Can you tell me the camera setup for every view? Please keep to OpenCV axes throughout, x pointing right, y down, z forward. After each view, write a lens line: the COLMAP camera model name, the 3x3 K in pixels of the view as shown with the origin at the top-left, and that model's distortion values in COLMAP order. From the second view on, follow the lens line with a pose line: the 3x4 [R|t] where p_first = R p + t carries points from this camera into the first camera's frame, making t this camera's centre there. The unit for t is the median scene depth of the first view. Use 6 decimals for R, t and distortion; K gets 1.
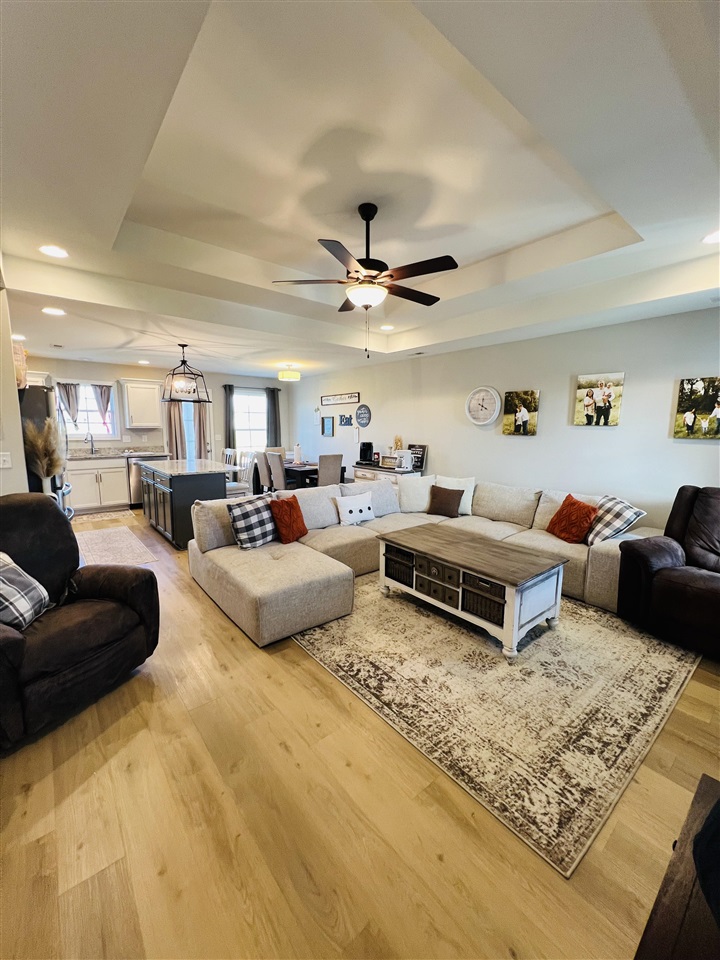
lens RADIAL K [[384.2, 0, 360.0], [0, 384.2, 480.0], [0, 0, 1]] dist [-0.001286, 0.000198]
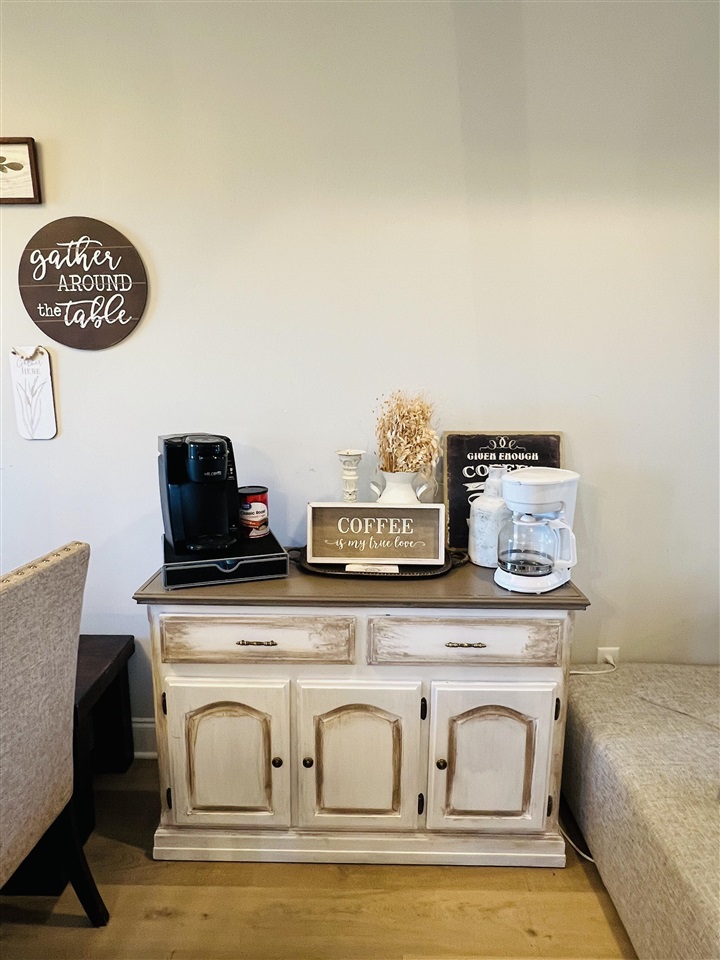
lens RADIAL K [[590.3, 0, 360.0], [0, 590.3, 480.0], [0, 0, 1]] dist [0.000424, -0.002693]
pose [[0.646392, -0.140436, 0.749970, -0.172545], [0.105922, 0.989914, 0.094074, -0.124880], [-0.755618, 0.018630, 0.654748, 1.005636]]
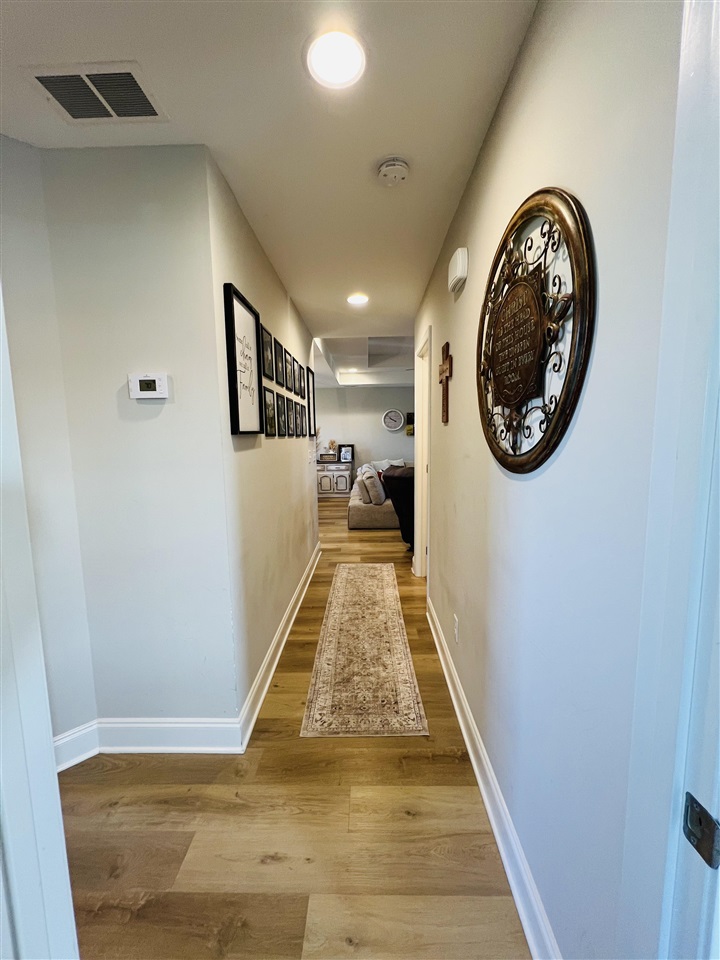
lens RADIAL K [[384.2, 0, 360.0], [0, 384.2, 480.0], [0, 0, 1]] dist [-0.001286, 0.000198]
pose [[0.652116, -0.120414, 0.748495, -1.152452], [0.123674, 0.990977, 0.051674, -0.027682], [-0.747964, 0.058872, 0.661124, -0.047883]]
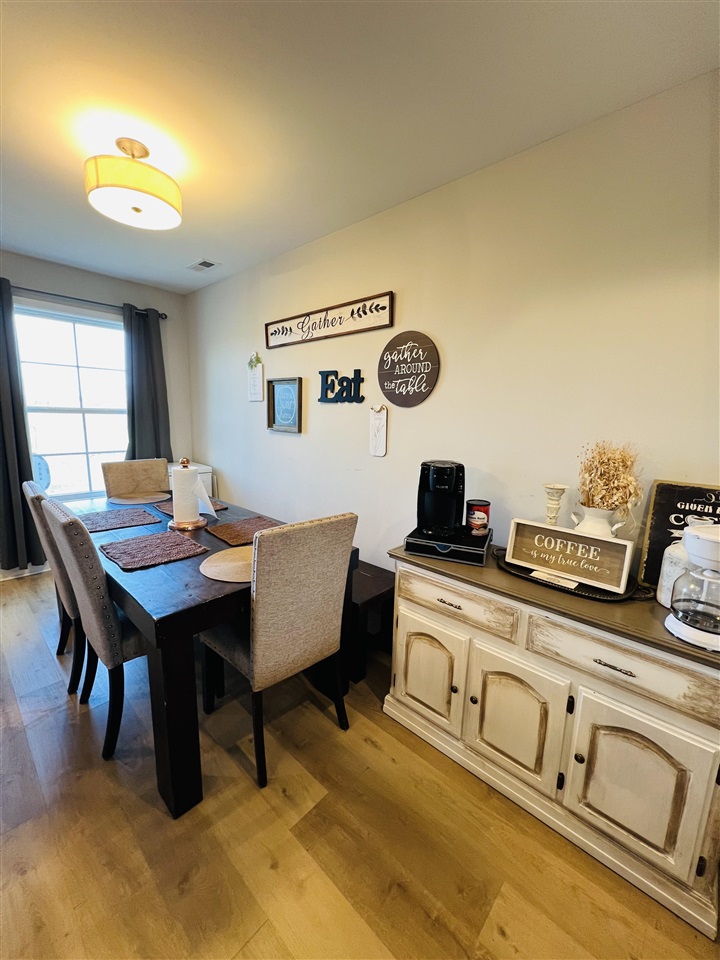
lens RADIAL K [[384.2, 0, 360.0], [0, 384.2, 480.0], [0, 0, 1]] dist [-0.001286, 0.000198]
pose [[0.990599, -0.002613, 0.136775, -0.097190], [-0.001324, 0.999588, 0.028687, -0.121759], [-0.136794, -0.028598, 0.990187, 0.966533]]
